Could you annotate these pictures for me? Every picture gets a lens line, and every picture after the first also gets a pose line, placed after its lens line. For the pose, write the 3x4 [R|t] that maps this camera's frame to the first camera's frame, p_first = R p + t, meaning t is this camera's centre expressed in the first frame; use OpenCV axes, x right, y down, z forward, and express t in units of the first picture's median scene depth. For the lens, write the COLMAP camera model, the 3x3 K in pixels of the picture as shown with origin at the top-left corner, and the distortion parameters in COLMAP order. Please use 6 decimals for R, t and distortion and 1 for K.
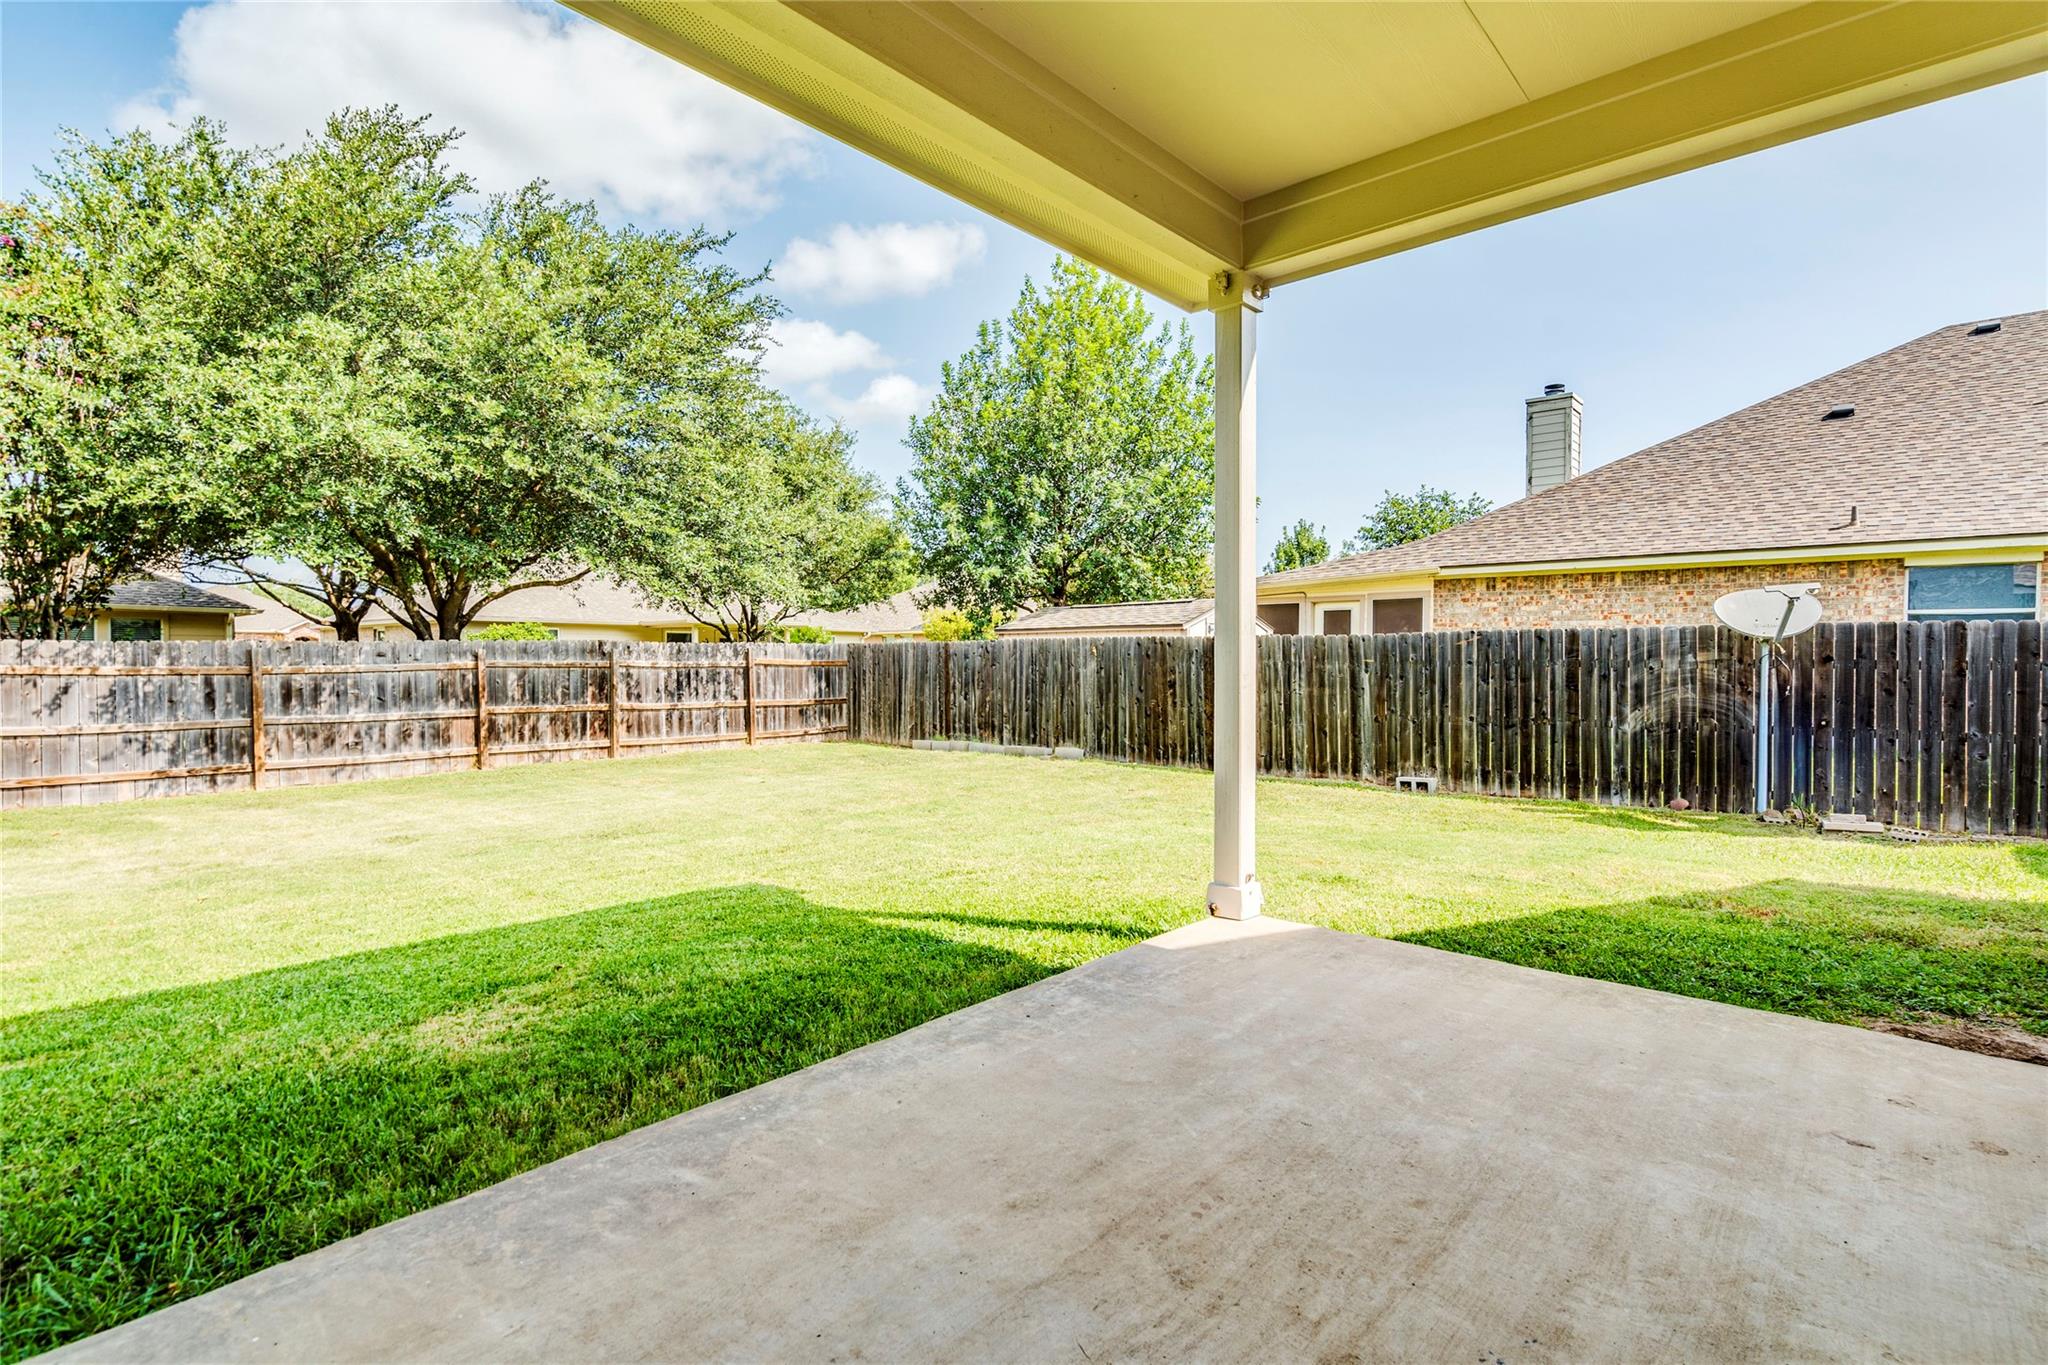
lens RADIAL K [[971.0, 0, 1029.9], [0, 971.0, 685.7], [0, 0, 1]] dist [0.001781, 0.000255]
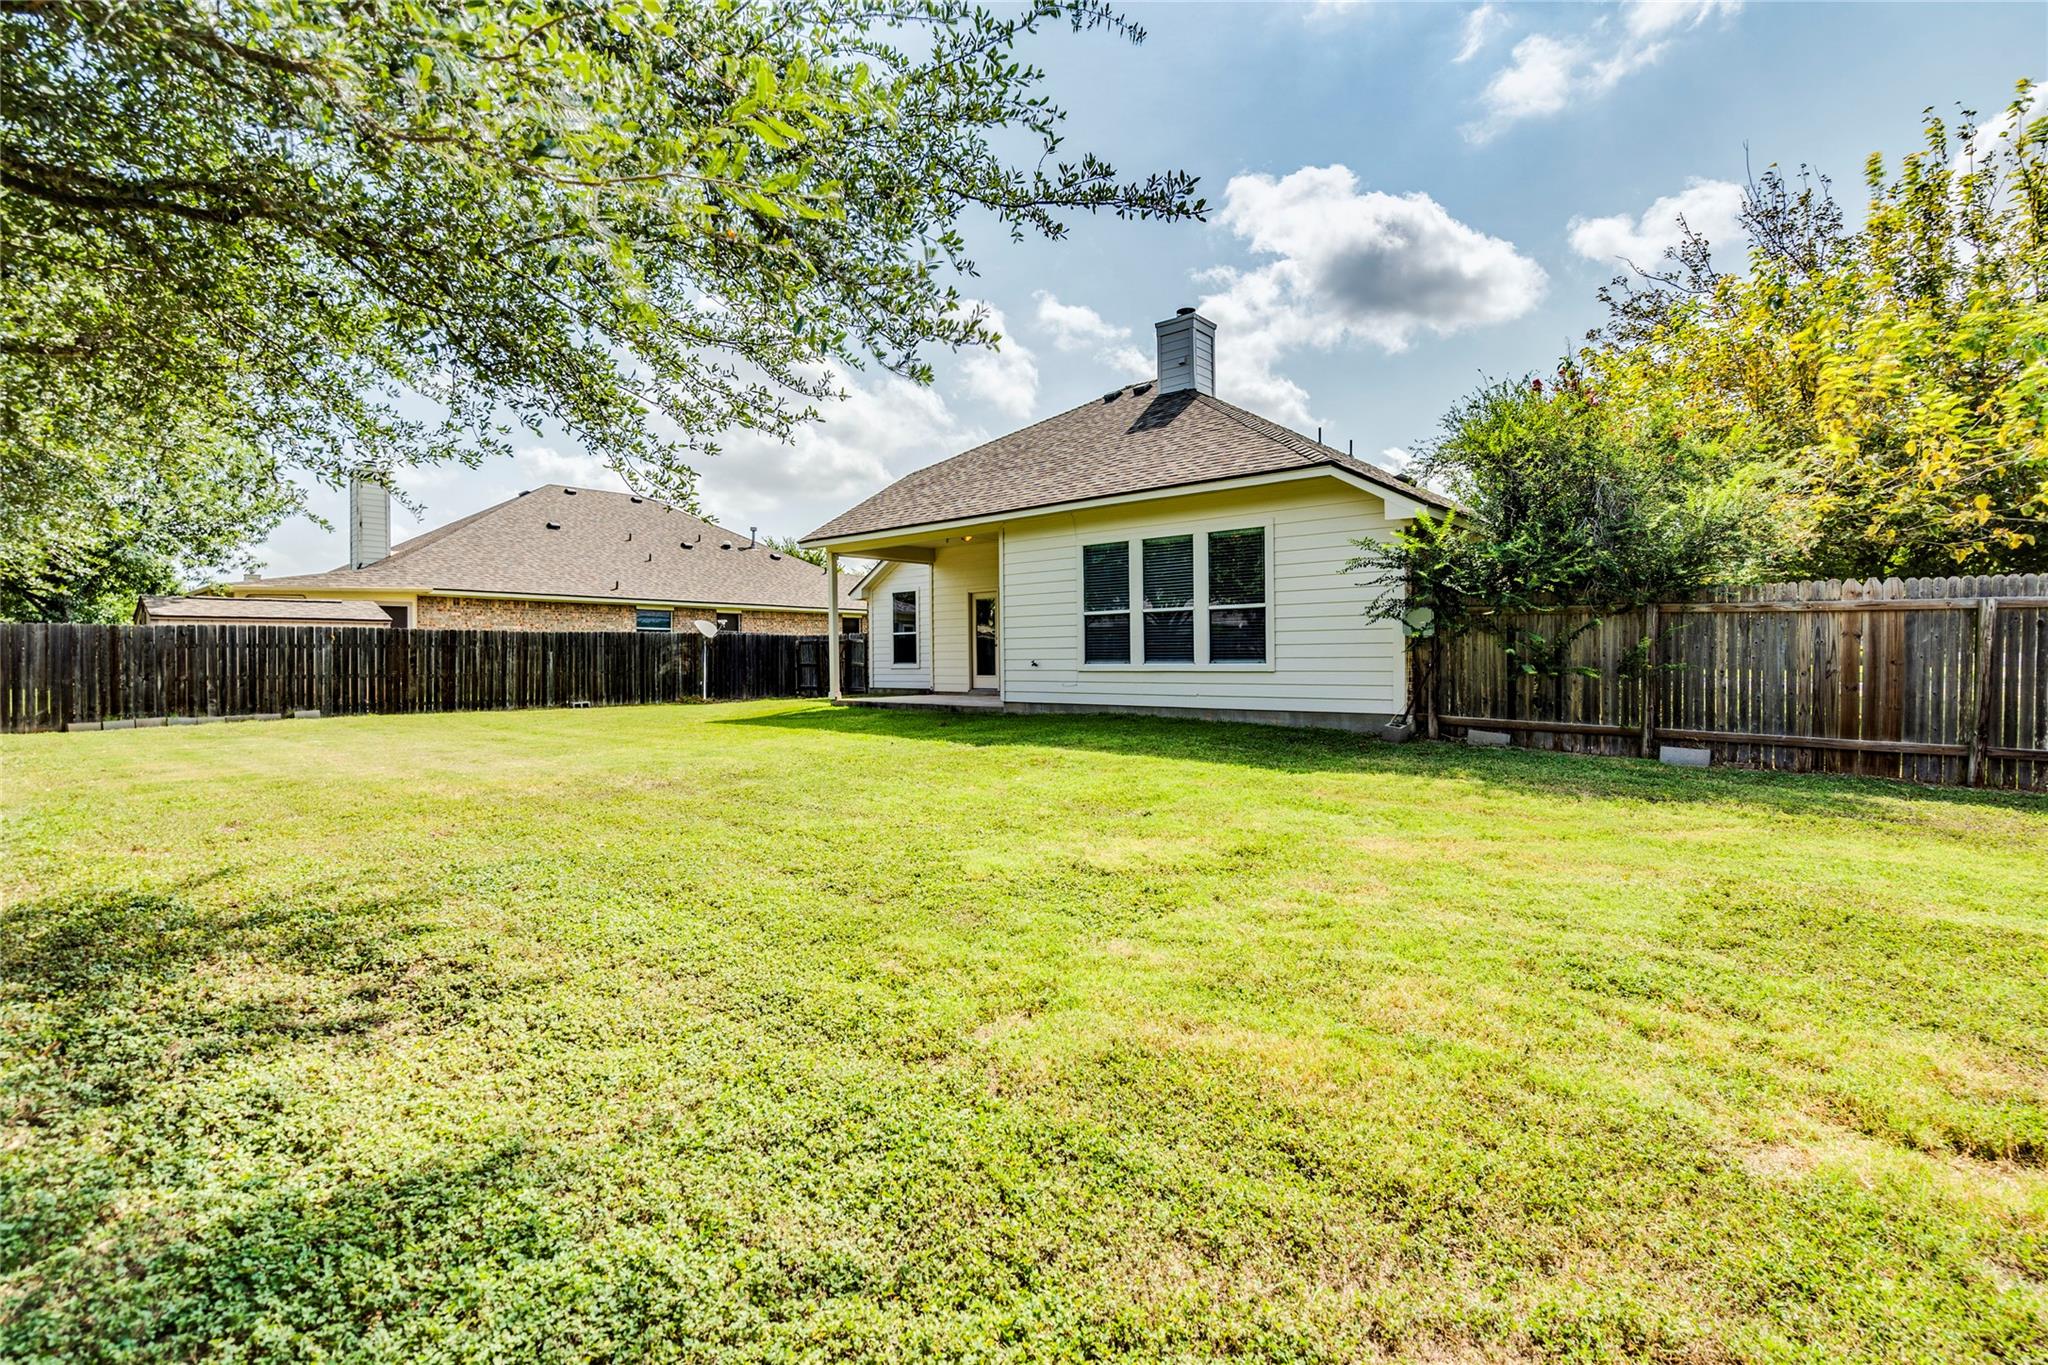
lens RADIAL K [[971.0, 0, 1029.9], [0, 971.0, 685.7], [0, 0, 1]] dist [0.001781, 0.000255]
pose [[0.005627, -0.026105, 0.999643, -1.250048], [0.032215, 0.999145, 0.025910, 0.027697], [-0.999465, 0.032058, 0.006464, 0.029240]]
